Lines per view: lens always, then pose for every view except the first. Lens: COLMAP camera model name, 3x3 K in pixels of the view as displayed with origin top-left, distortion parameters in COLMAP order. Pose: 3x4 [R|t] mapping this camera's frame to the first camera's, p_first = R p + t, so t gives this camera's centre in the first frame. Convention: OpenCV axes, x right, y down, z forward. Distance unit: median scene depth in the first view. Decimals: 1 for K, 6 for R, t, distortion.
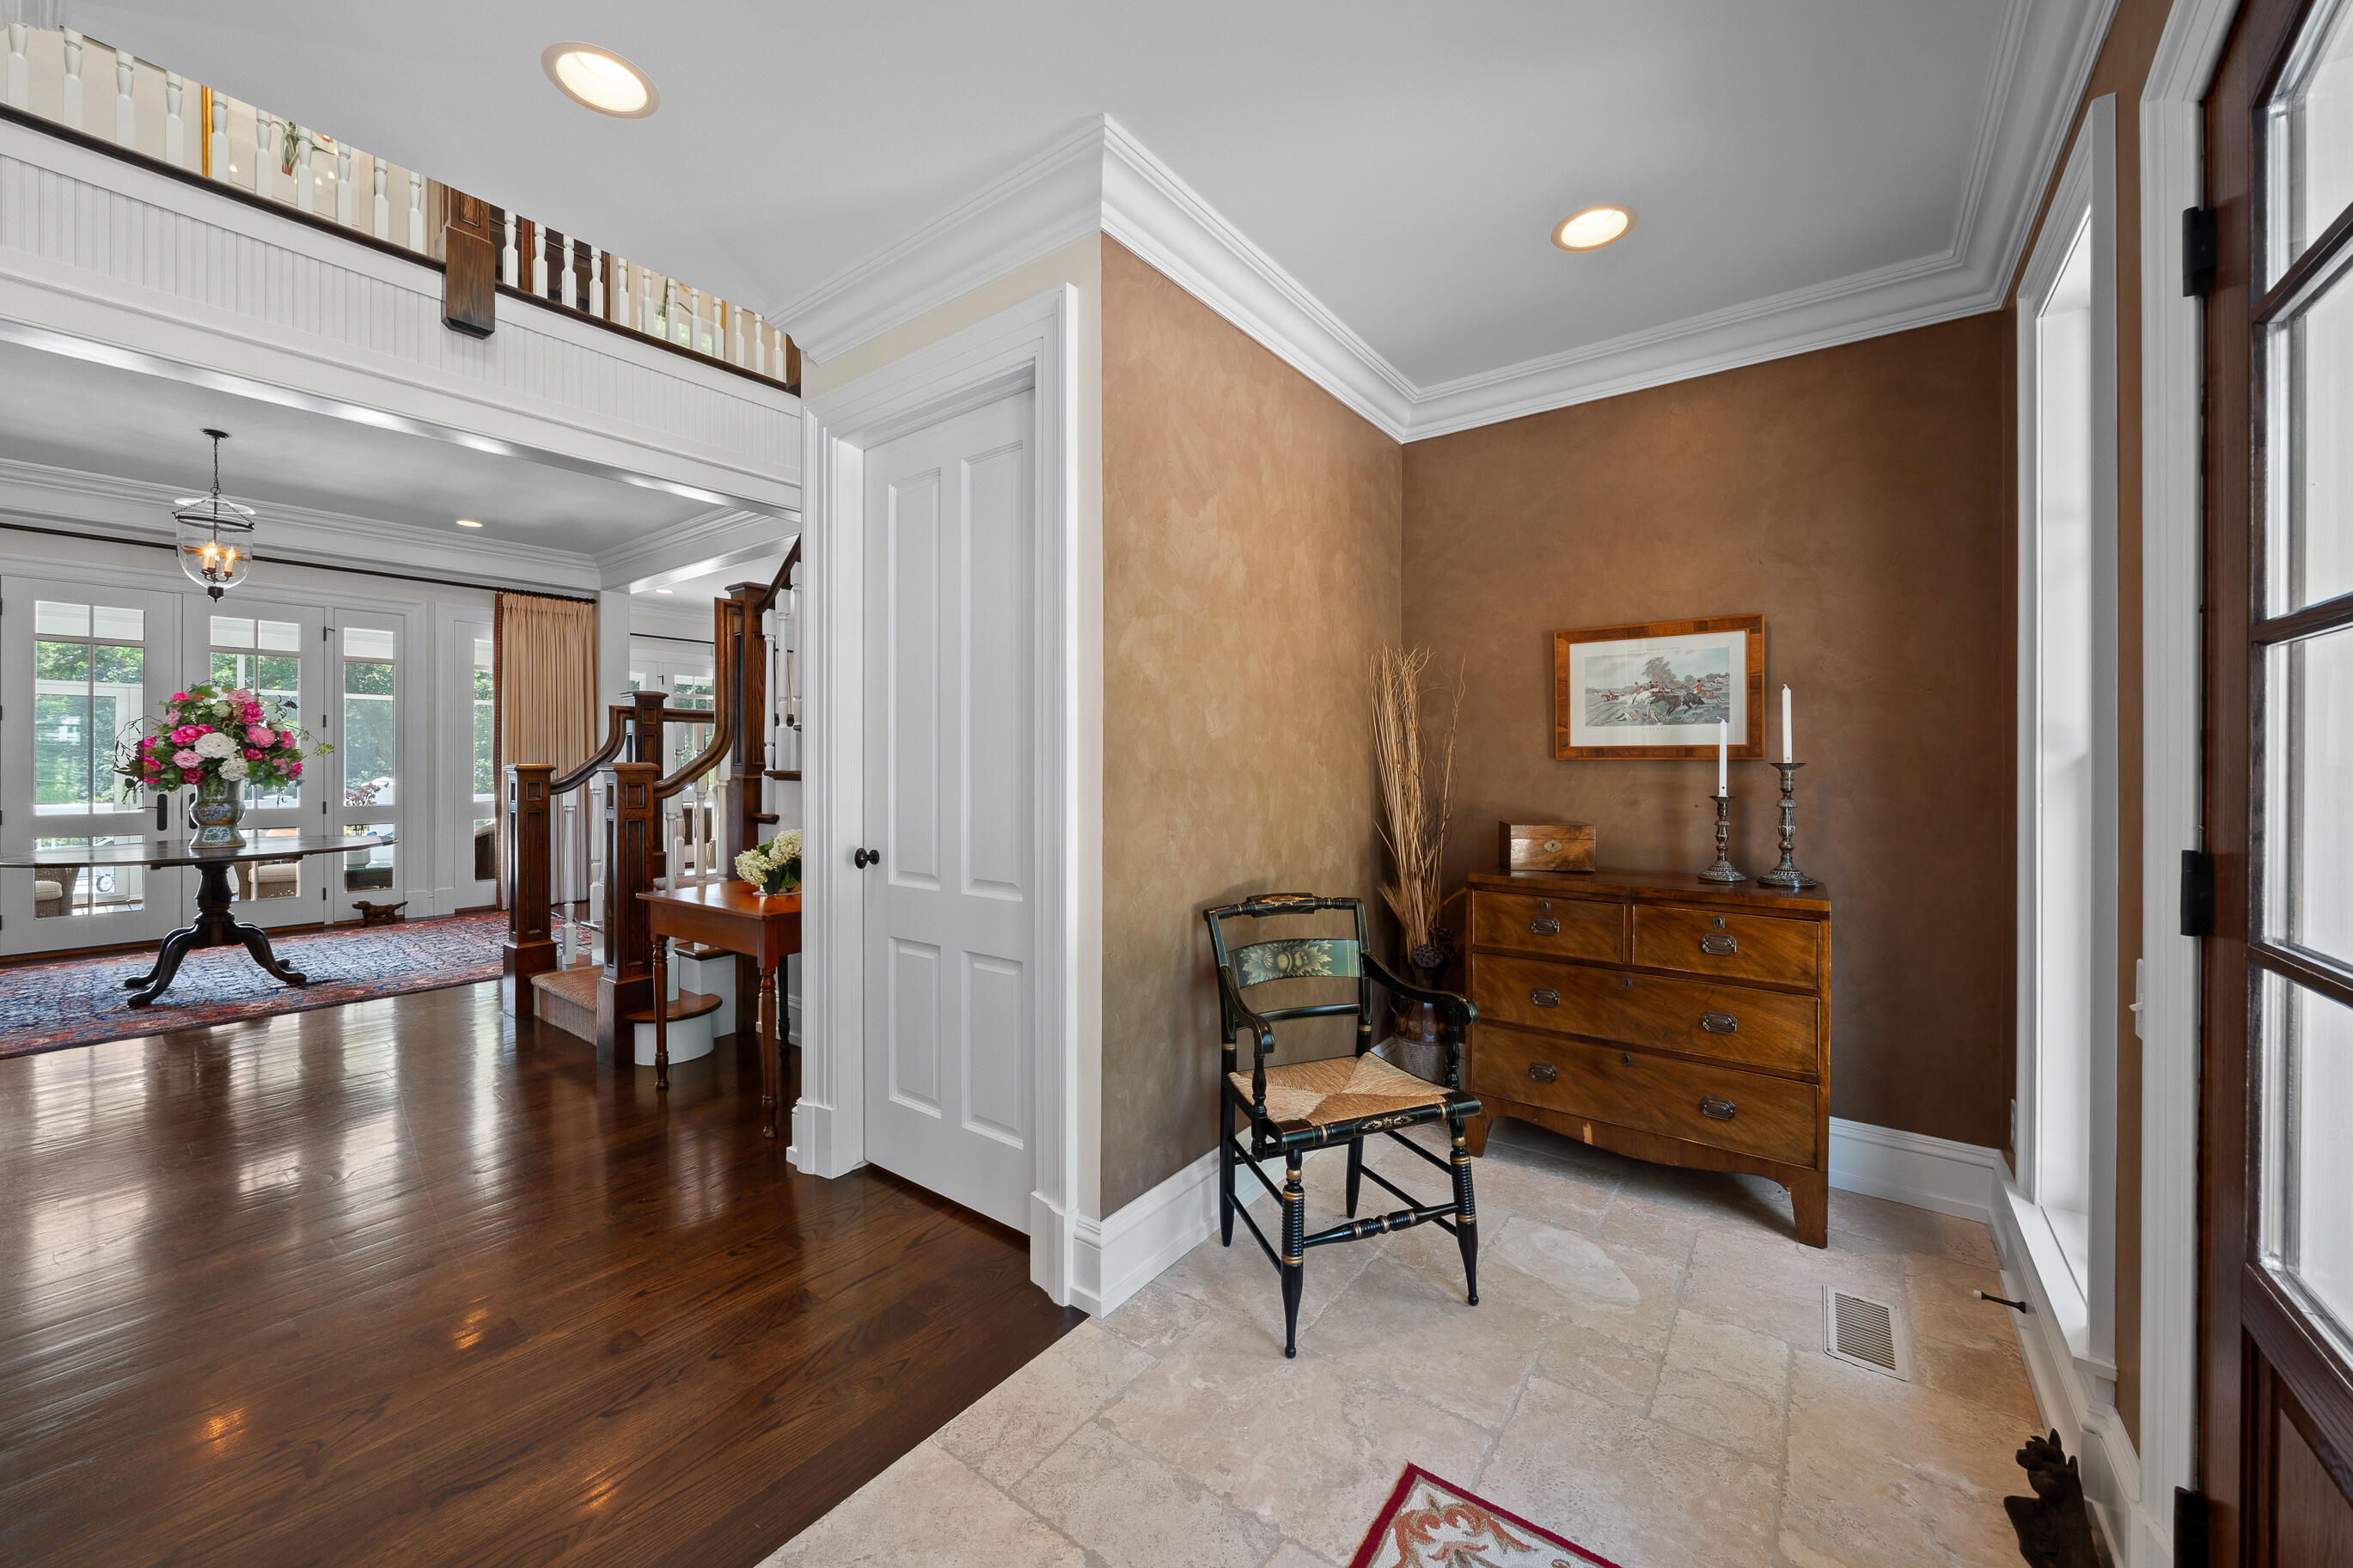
lens RADIAL K [[862.6, 0, 1176.8], [0, 862.6, 753.6], [0, 0, 1]] dist [0.001754, 0.000416]
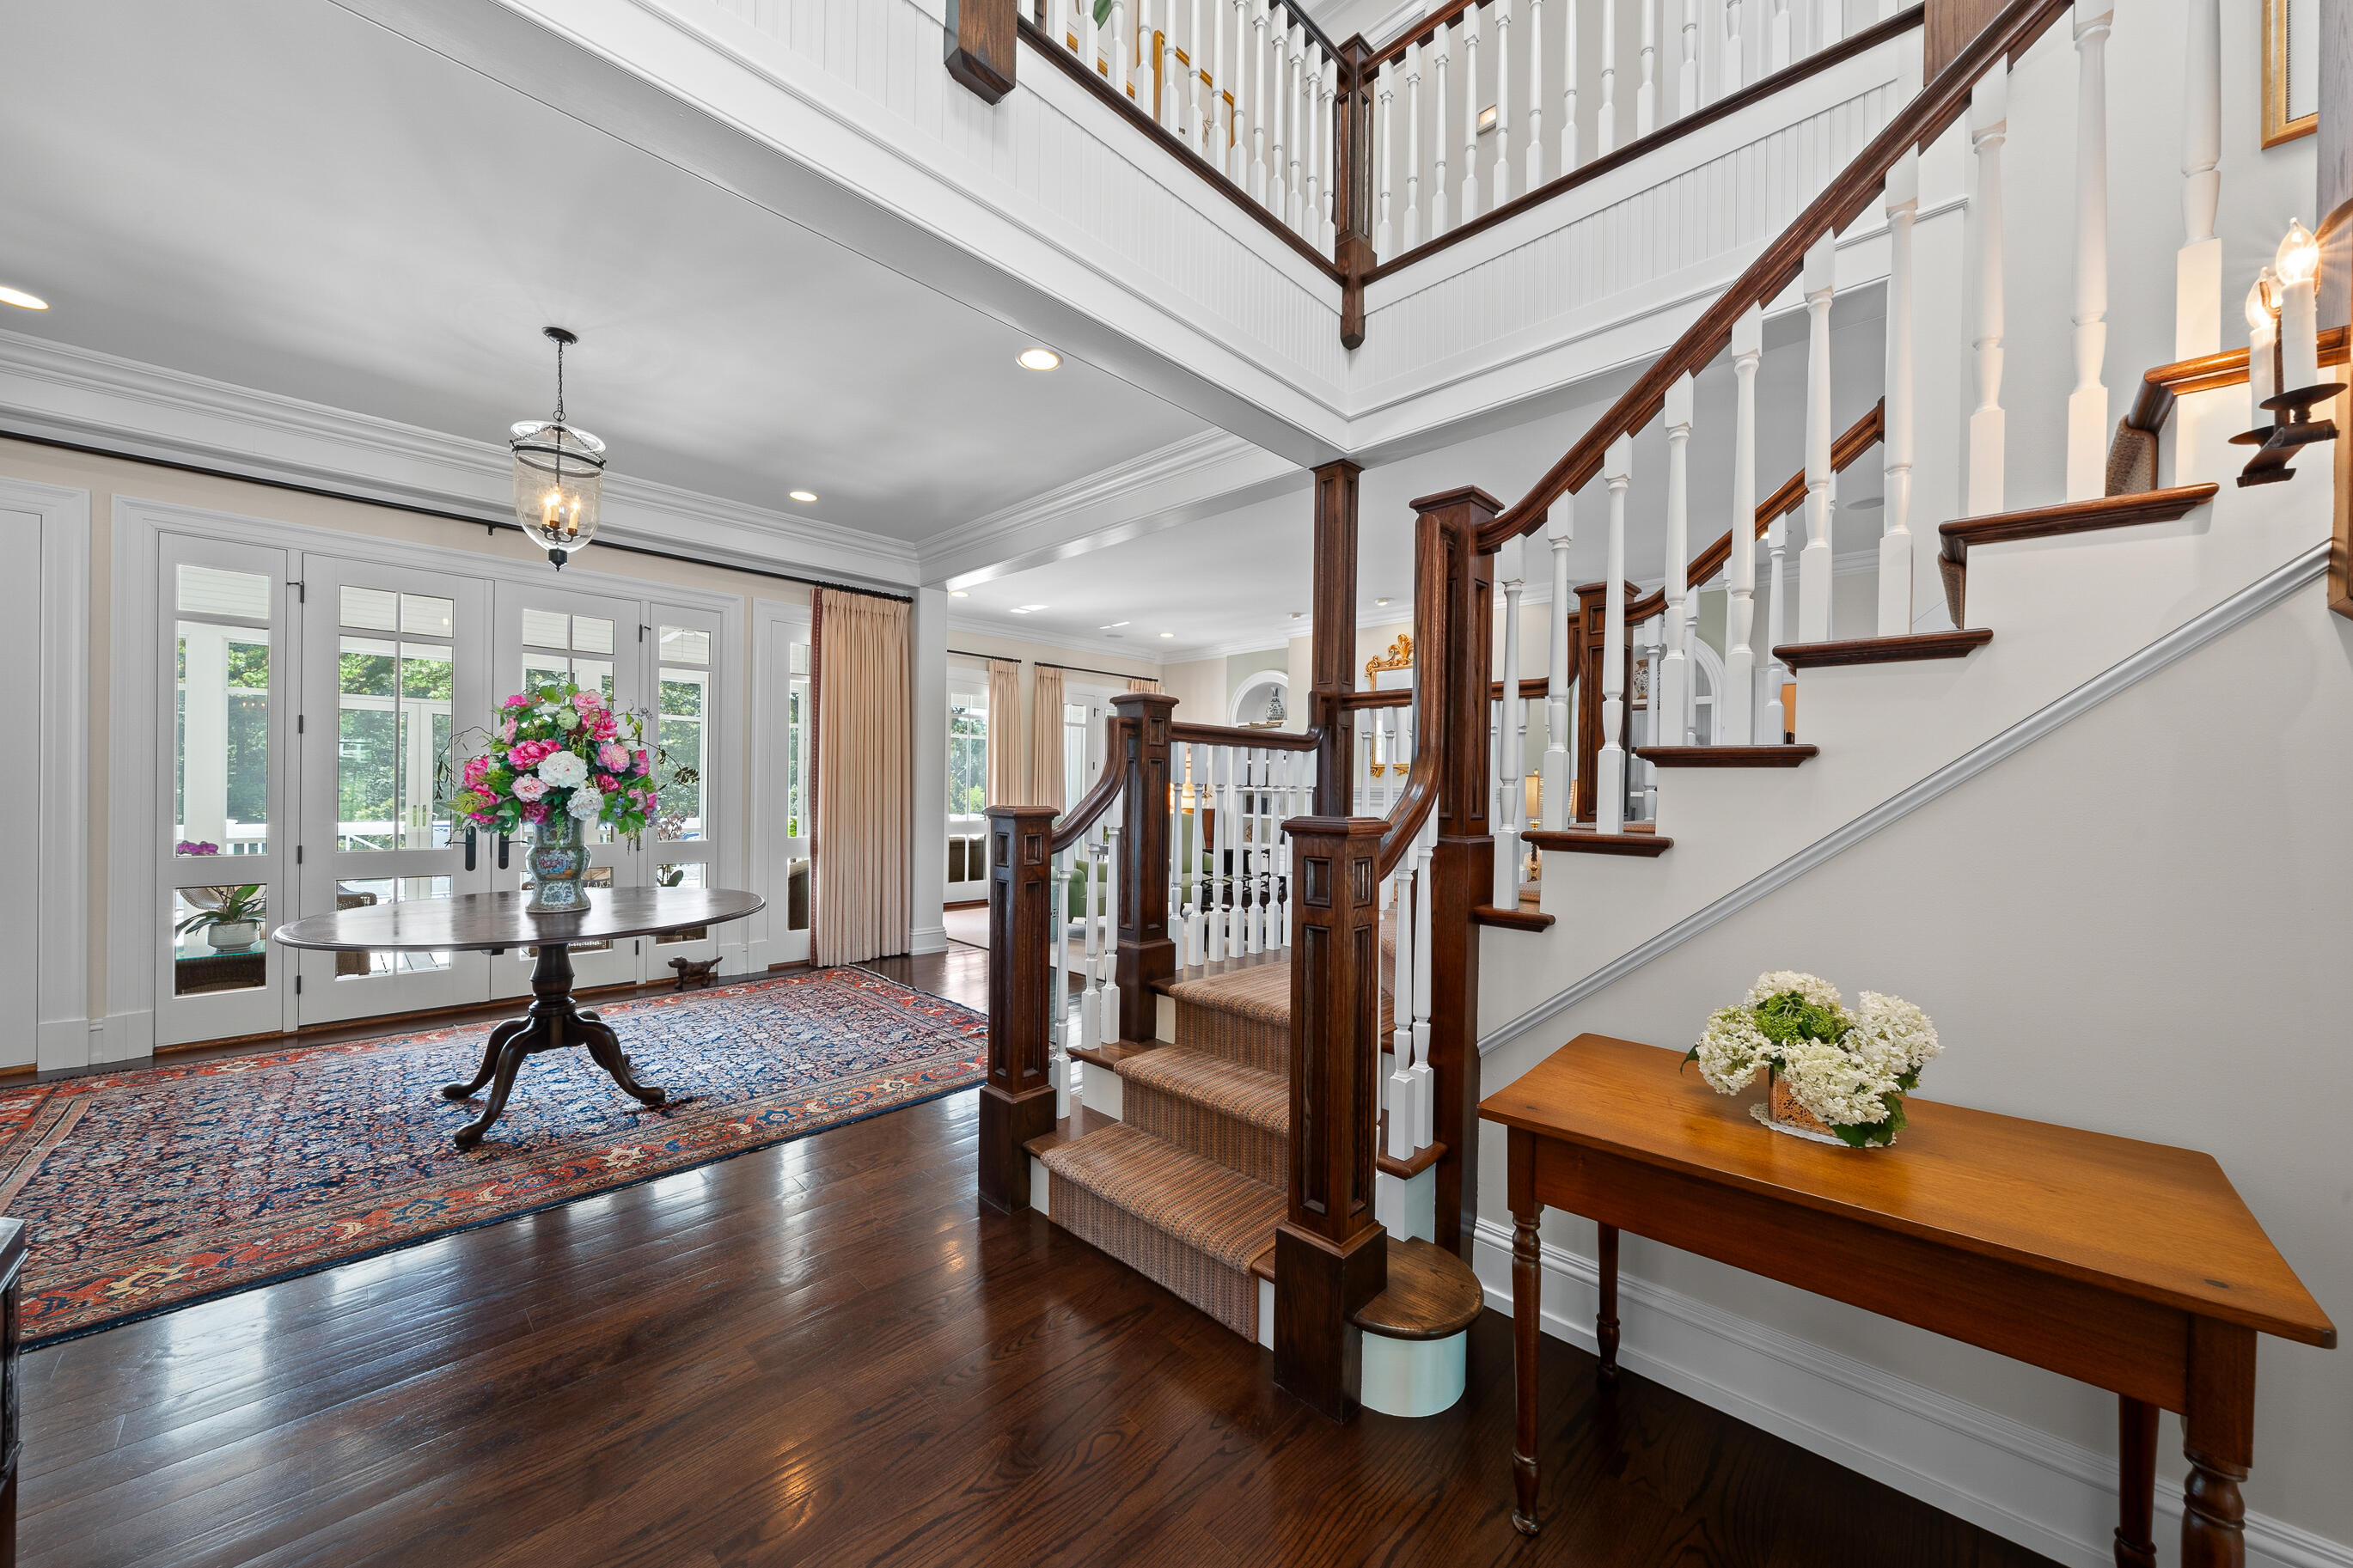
lens RADIAL K [[812.8, 0, 1176.5], [0, 812.8, 784.0], [0, 0, 1]] dist [-0.000058, 0.000000]
pose [[0.993179, 0.014855, -0.115650, -0.518340], [-0.014254, 0.999880, 0.006026, -0.008397], [0.115726, -0.004336, 0.993272, 0.386042]]
